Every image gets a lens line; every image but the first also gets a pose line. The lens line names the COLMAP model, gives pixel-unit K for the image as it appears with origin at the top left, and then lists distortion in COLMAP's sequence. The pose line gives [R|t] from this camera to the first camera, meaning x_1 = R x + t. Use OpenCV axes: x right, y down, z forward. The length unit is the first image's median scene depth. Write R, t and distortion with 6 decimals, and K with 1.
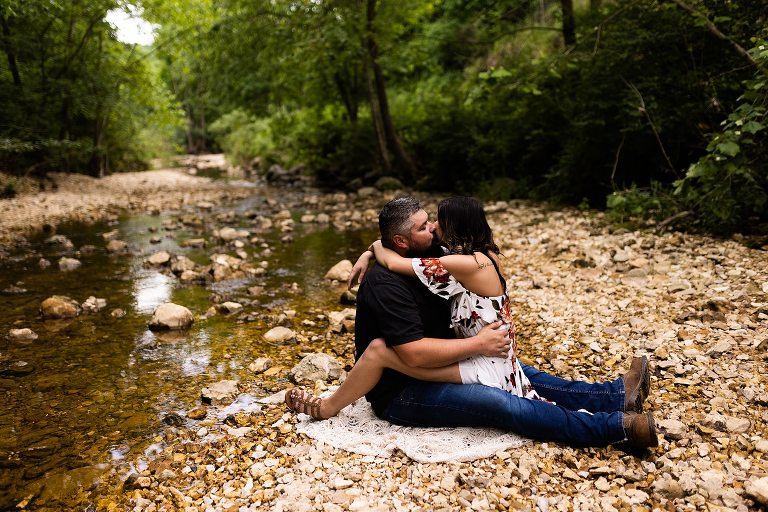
lens RADIAL K [[750.9, 0, 384.9], [0, 750.9, 291.6], [0, 0, 1]] dist [0.003021, -0.003108]
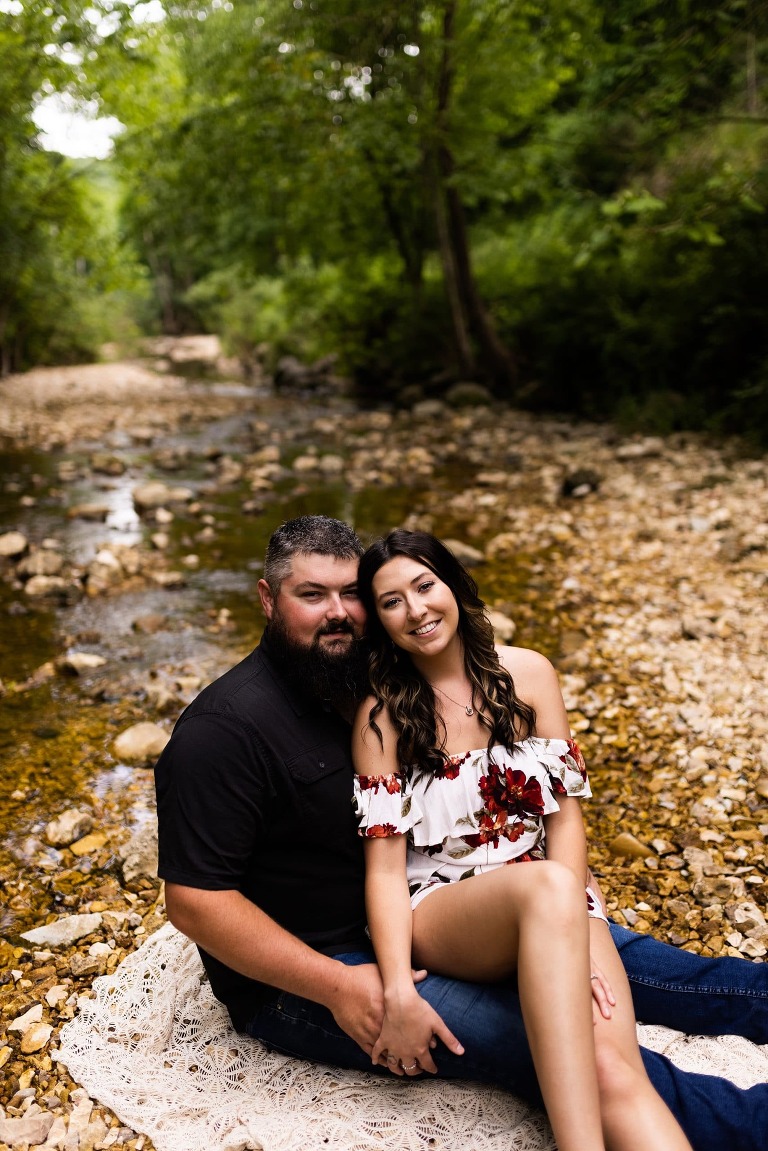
lens RADIAL K [[1212.9, 0, 397.8], [0, 1212.9, 578.5], [0, 0, 1]] dist [0.000501, 0.018053]
pose [[0.996904, 0.018439, -0.076439, 0.026463], [-0.017009, 0.999669, 0.019310, -0.021158], [0.076770, -0.017950, 0.996887, 0.068446]]
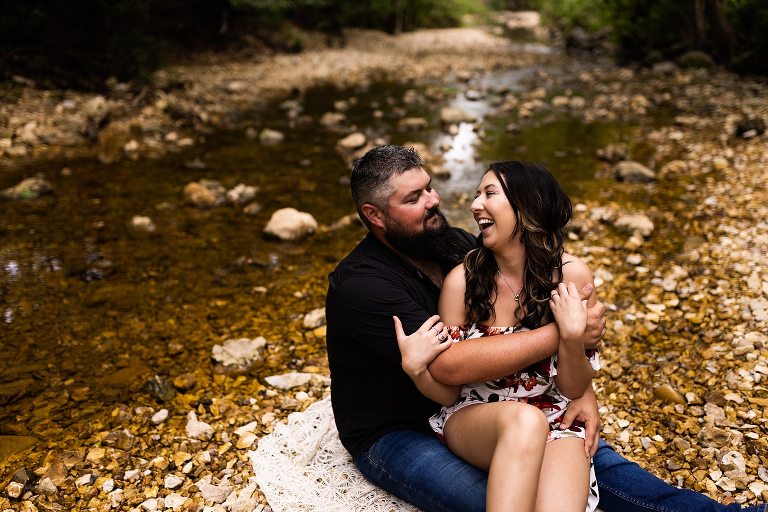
lens RADIAL K [[750.9, 0, 384.9], [0, 750.9, 291.6], [0, 0, 1]] dist [0.003021, -0.003108]
pose [[0.910866, 0.170951, -0.375631, 0.050837], [-0.101916, 0.975160, 0.196662, -0.024516], [0.399920, -0.140850, 0.905663, 0.088260]]
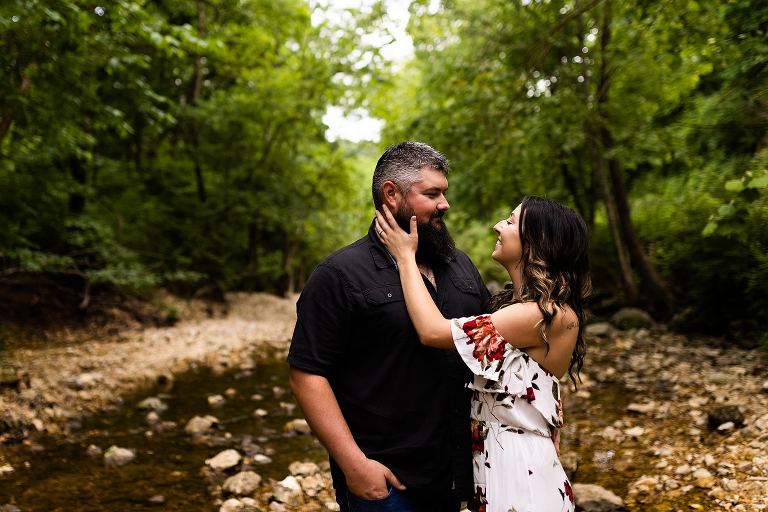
lens RADIAL K [[876.1, 0, 328.0], [0, 876.1, 228.1], [0, 0, 1]] dist [-0.000414, 0.011466]
pose [[0.932367, -0.019423, -0.360990, 0.040530], [-0.056128, 0.978670, -0.197625, -0.049614], [0.357128, 0.204521, 0.911389, 0.129885]]
